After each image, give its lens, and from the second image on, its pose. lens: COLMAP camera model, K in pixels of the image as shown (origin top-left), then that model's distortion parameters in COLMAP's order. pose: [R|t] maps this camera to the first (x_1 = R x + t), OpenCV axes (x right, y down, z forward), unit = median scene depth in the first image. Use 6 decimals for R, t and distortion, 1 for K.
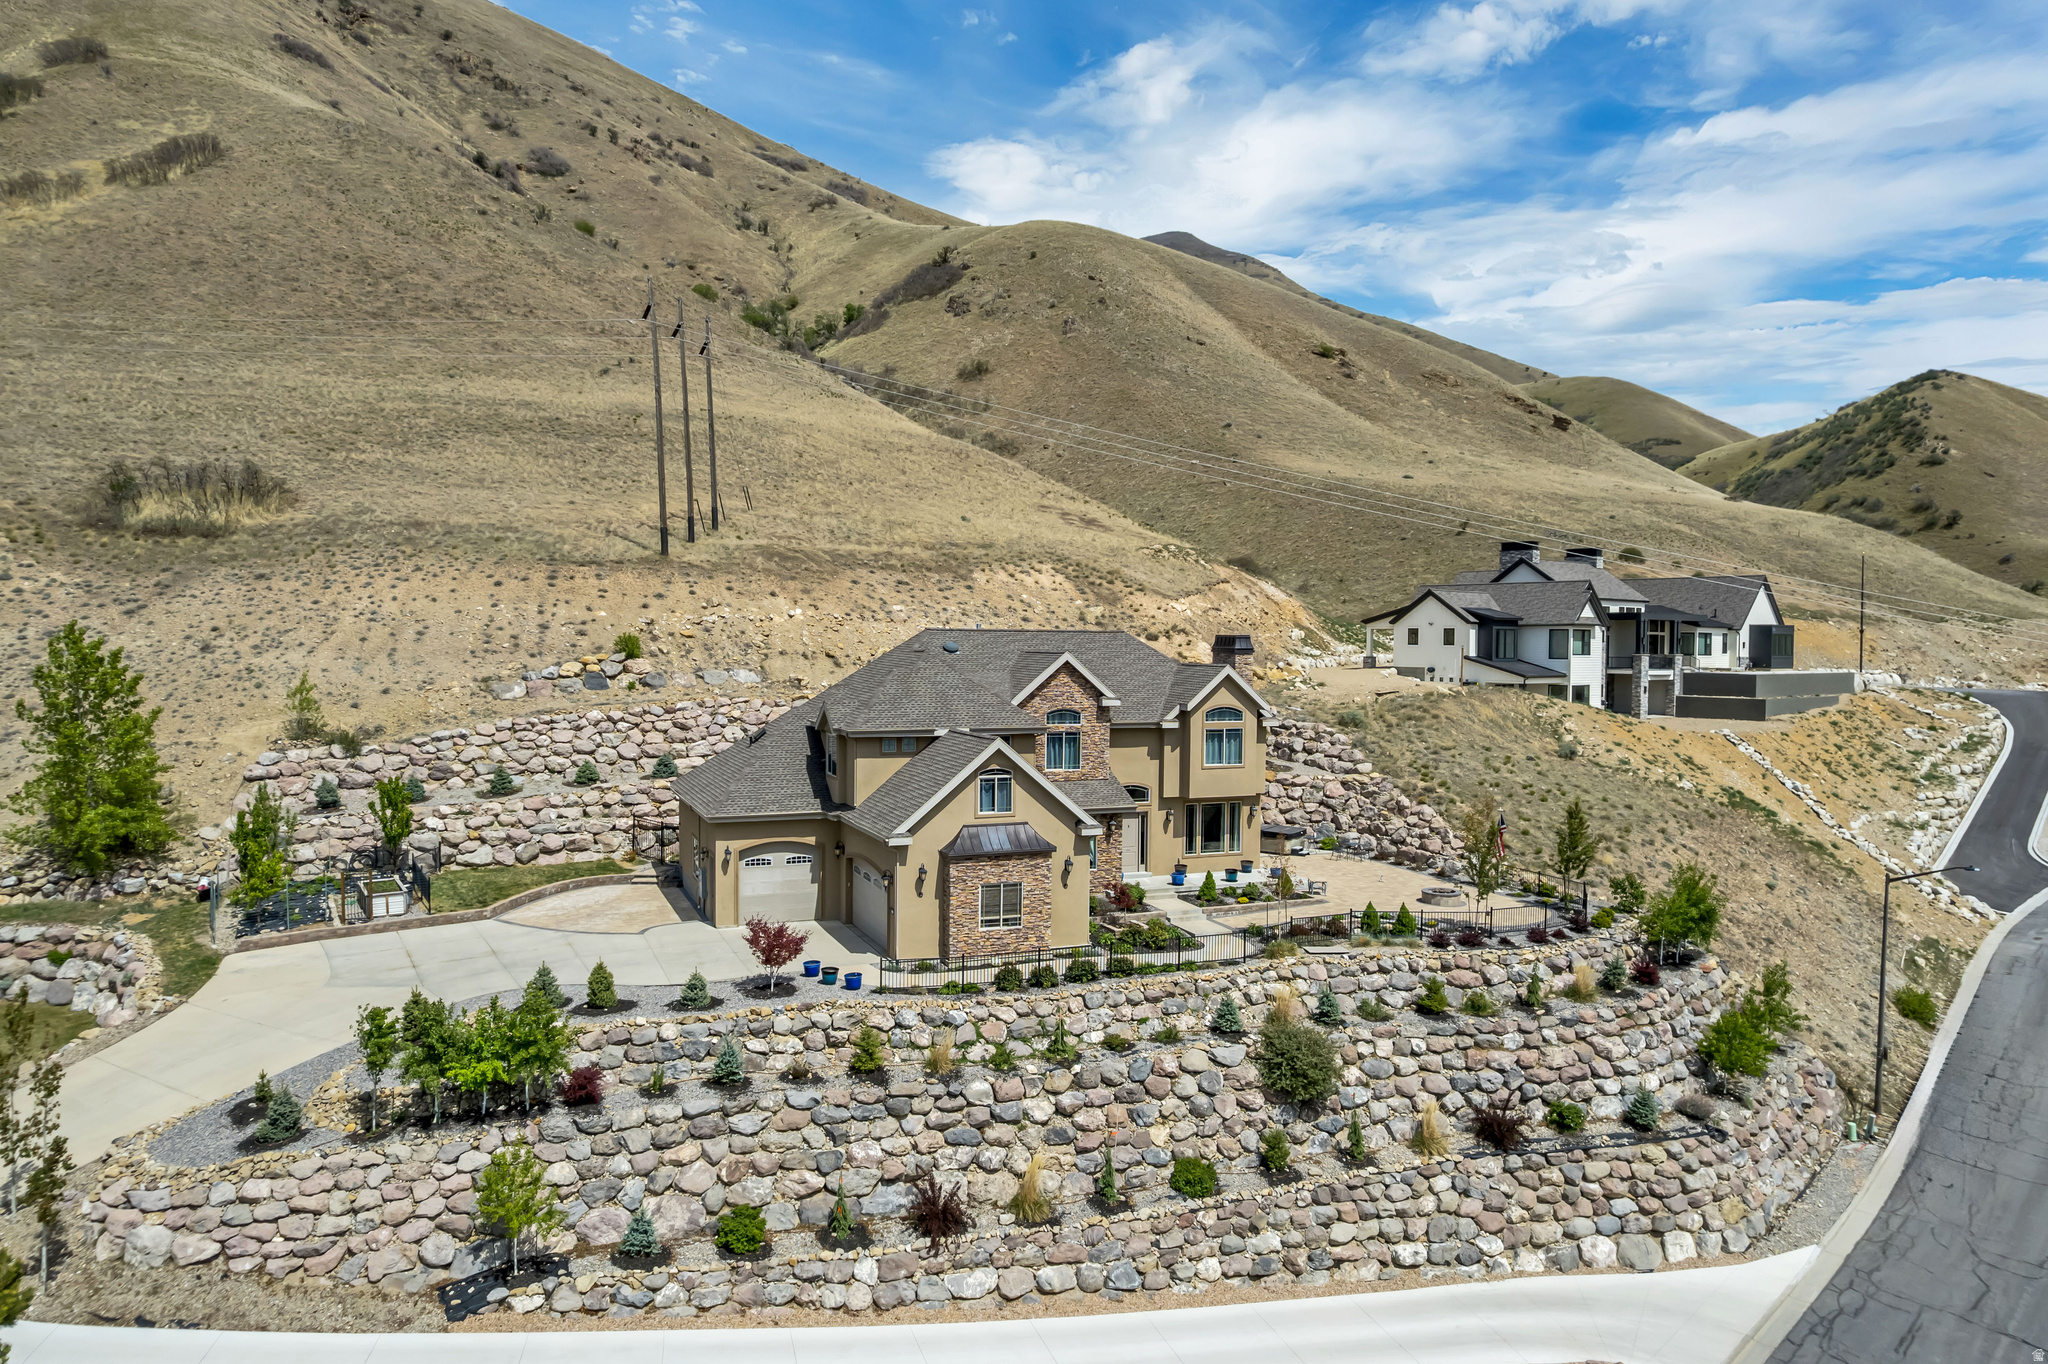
lens RADIAL K [[1316.9, 0, 1034.1], [0, 1316.9, 677.6], [0, 0, 1]] dist [-0.075707, 0.067013]
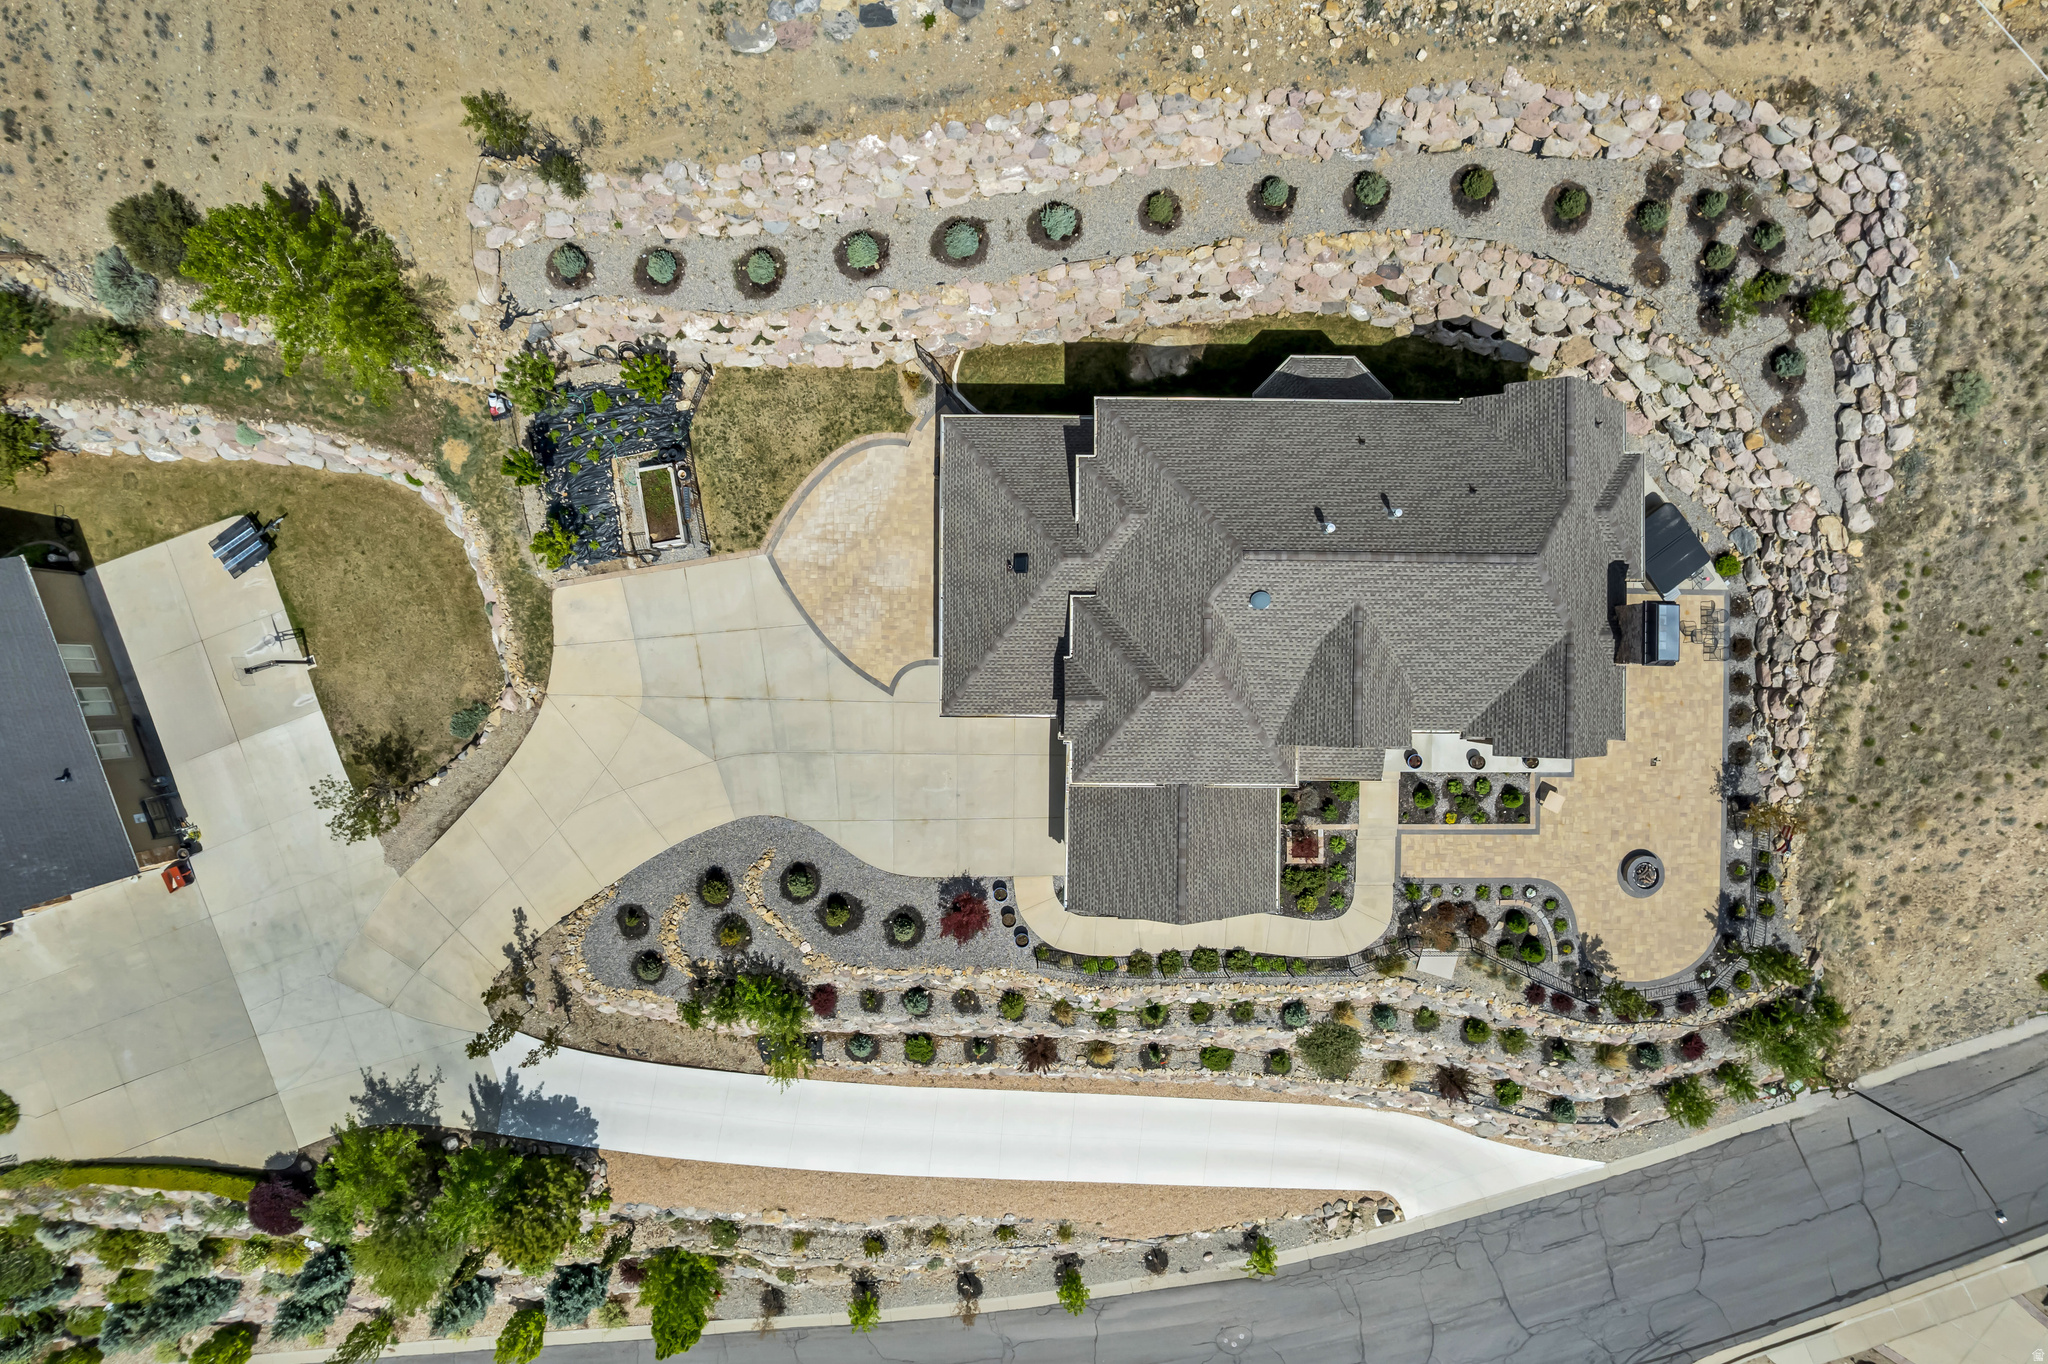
lens RADIAL K [[1316.9, 0, 1034.1], [0, 1316.9, 677.6], [0, 0, 1]] dist [-0.075707, 0.067013]
pose [[0.919247, 0.393648, -0.005174, -0.164743], [-0.008168, 0.032210, 0.999448, -0.798063], [0.393597, -0.918697, 0.032824, 0.890768]]
